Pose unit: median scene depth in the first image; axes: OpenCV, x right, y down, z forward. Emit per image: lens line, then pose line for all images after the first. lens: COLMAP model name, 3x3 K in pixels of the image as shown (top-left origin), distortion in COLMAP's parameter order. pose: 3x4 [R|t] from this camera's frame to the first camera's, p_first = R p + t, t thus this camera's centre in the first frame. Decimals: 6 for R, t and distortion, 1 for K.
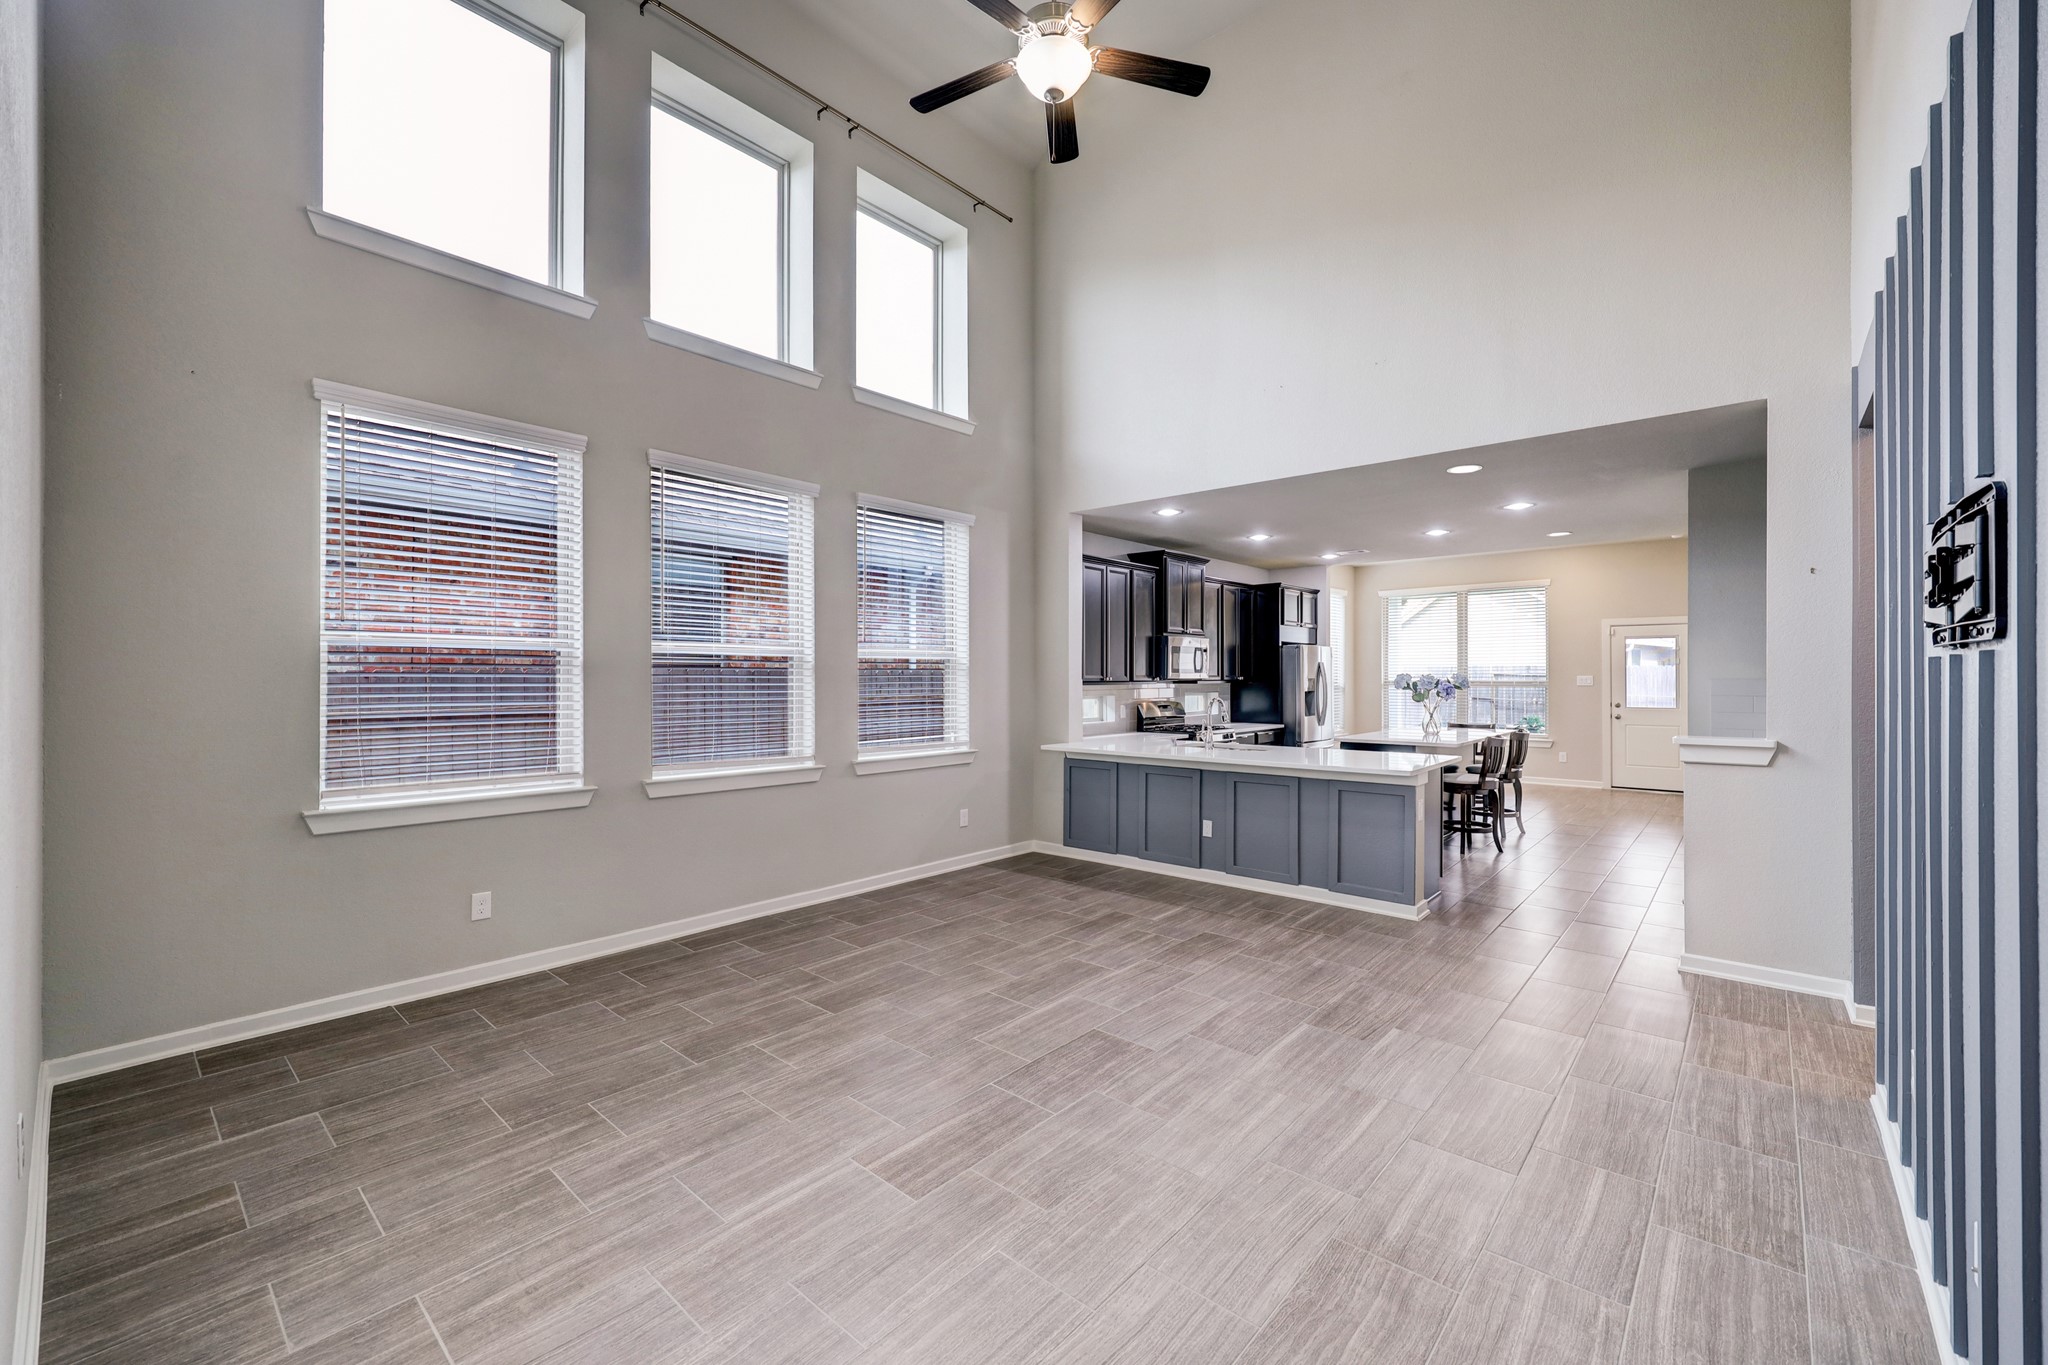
lens RADIAL K [[840.5, 0, 1022.9], [0, 840.5, 674.3], [0, 0, 1]] dist [0.001140, 0.000039]
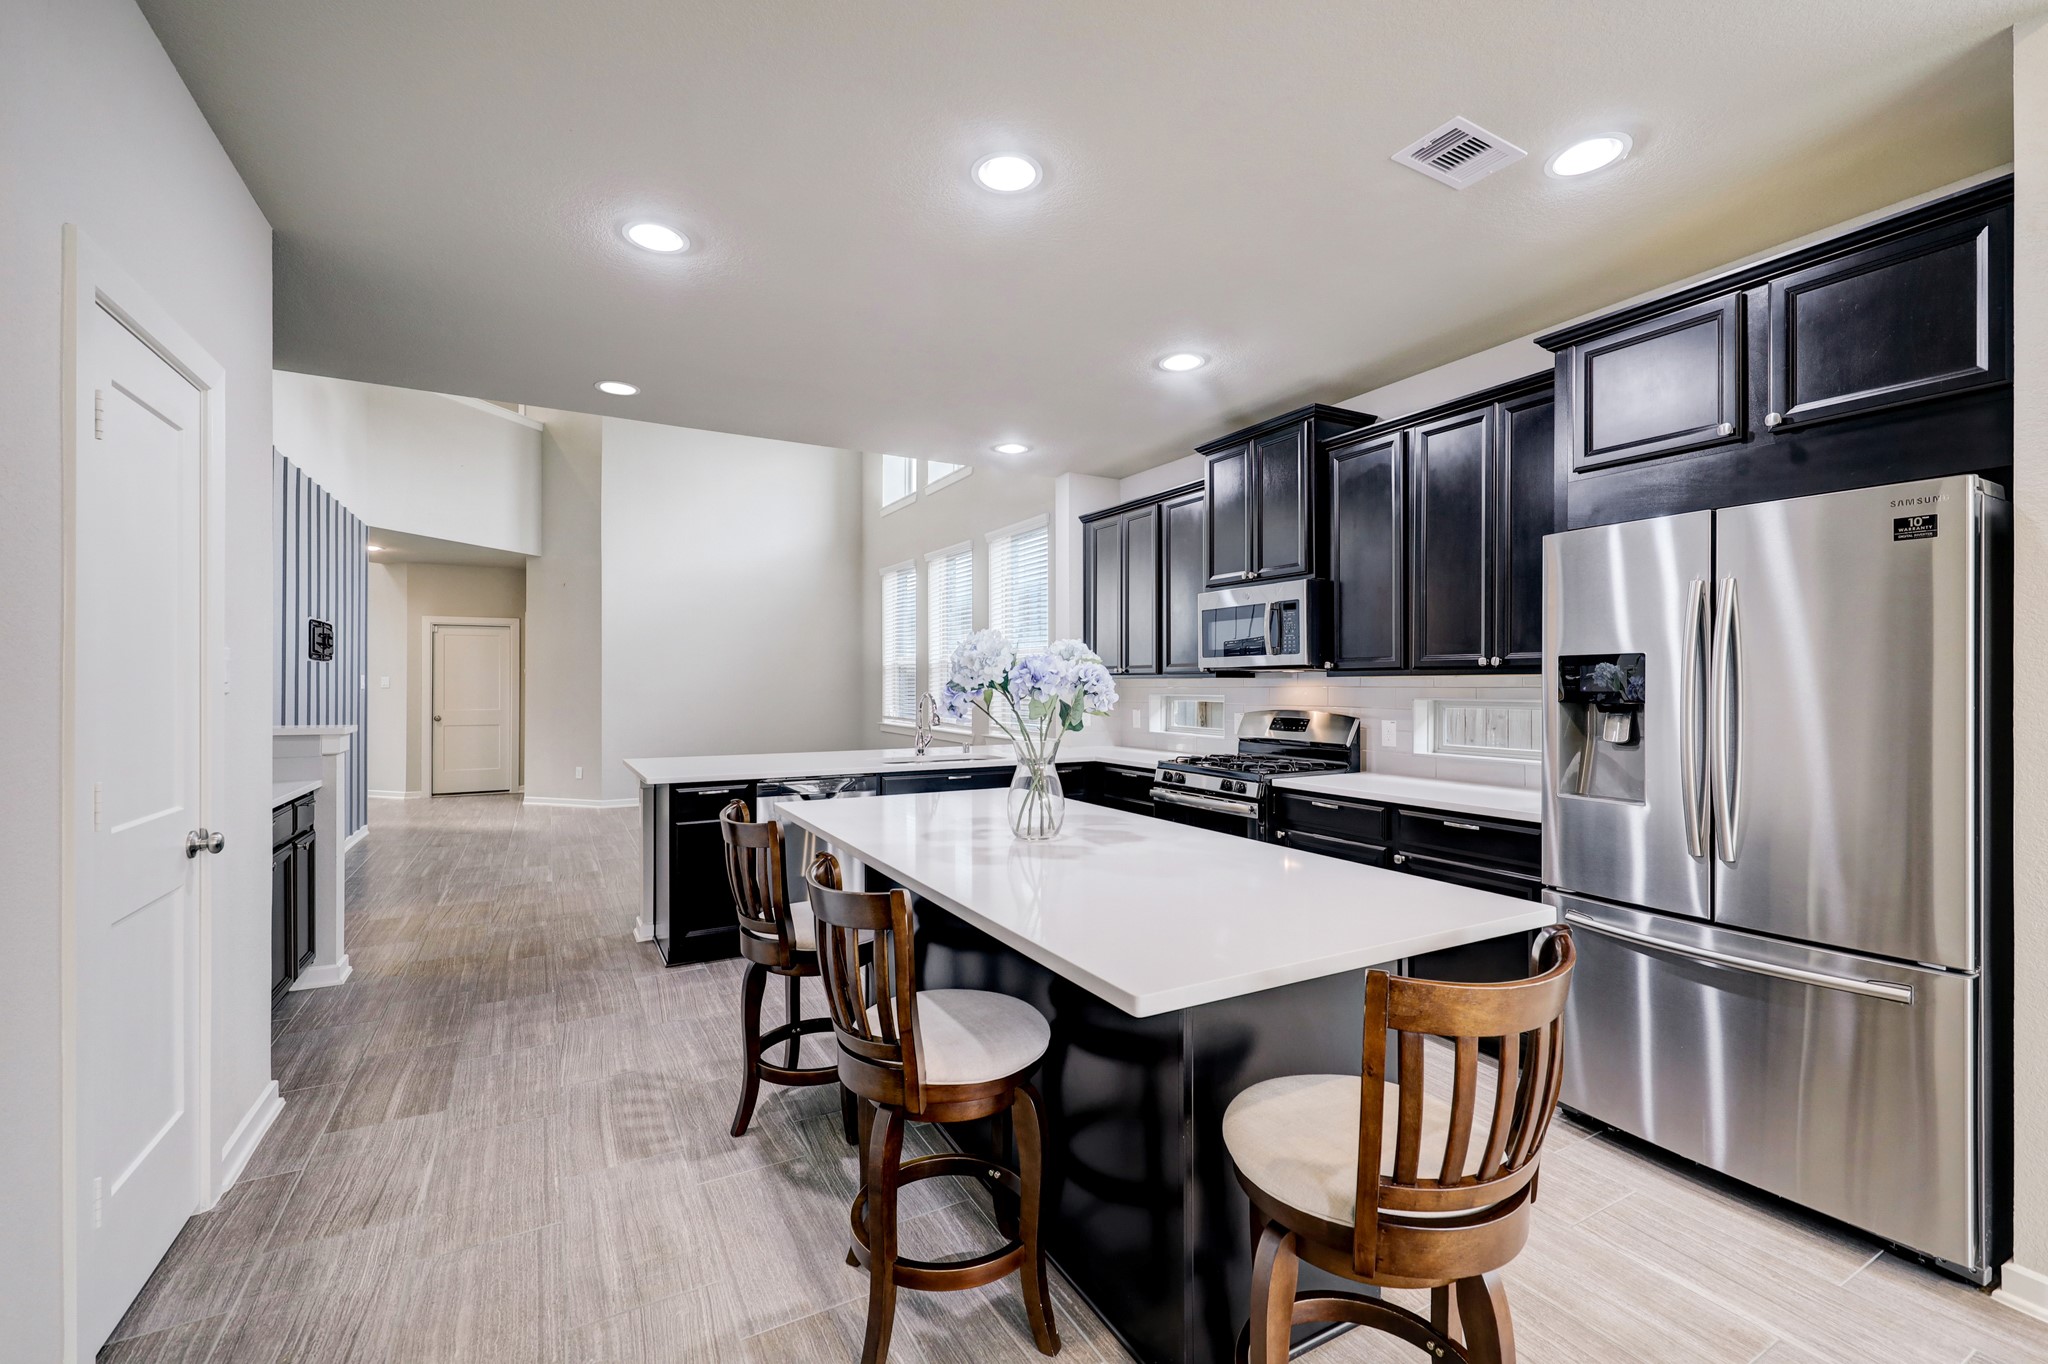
lens RADIAL K [[840.5, 0, 1015.0], [0, 840.5, 683.2], [0, 0, 1]] dist [0.001140, 0.000039]
pose [[-0.332791, 0.000551, -0.943000, 0.746687], [-0.000571, 1.000000, 0.000786, 0.014822], [0.943000, 0.000800, -0.332791, 1.058568]]
